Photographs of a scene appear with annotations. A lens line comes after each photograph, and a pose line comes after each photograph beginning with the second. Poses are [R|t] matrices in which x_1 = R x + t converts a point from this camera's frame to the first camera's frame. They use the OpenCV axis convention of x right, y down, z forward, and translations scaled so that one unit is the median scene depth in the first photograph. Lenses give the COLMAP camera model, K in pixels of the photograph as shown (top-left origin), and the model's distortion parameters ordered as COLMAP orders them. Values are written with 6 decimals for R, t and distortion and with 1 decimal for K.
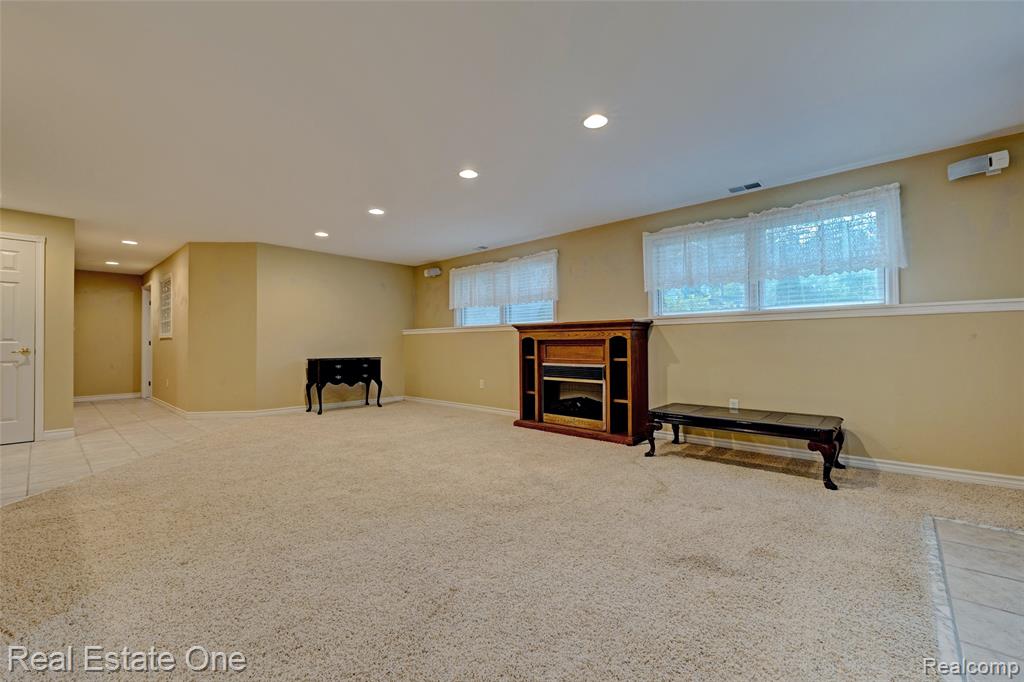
lens RADIAL K [[434.7, 0, 512.0], [0, 434.7, 341.0], [0, 0, 1]] dist [-0.001988, 0.000117]
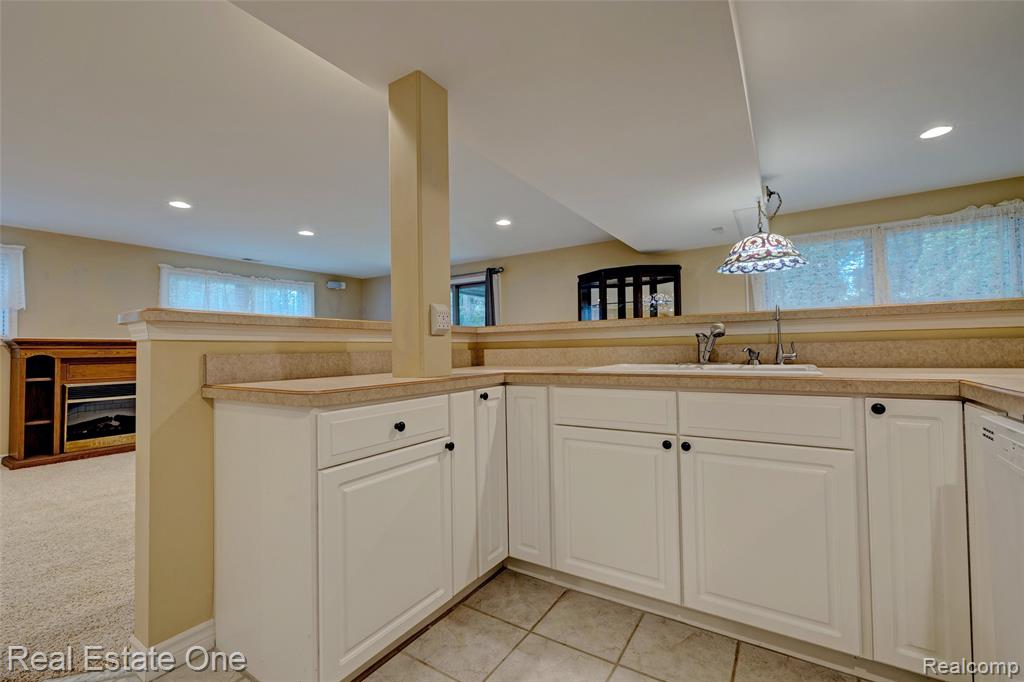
lens RADIAL K [[434.7, 0, 512.0], [0, 434.7, 341.0], [0, 0, 1]] dist [-0.001988, 0.000117]
pose [[-0.181186, 0.030018, 0.982991, -0.946453], [0.012687, 0.999522, -0.028185, -0.000539], [-0.983367, 0.007364, -0.181481, 0.280007]]
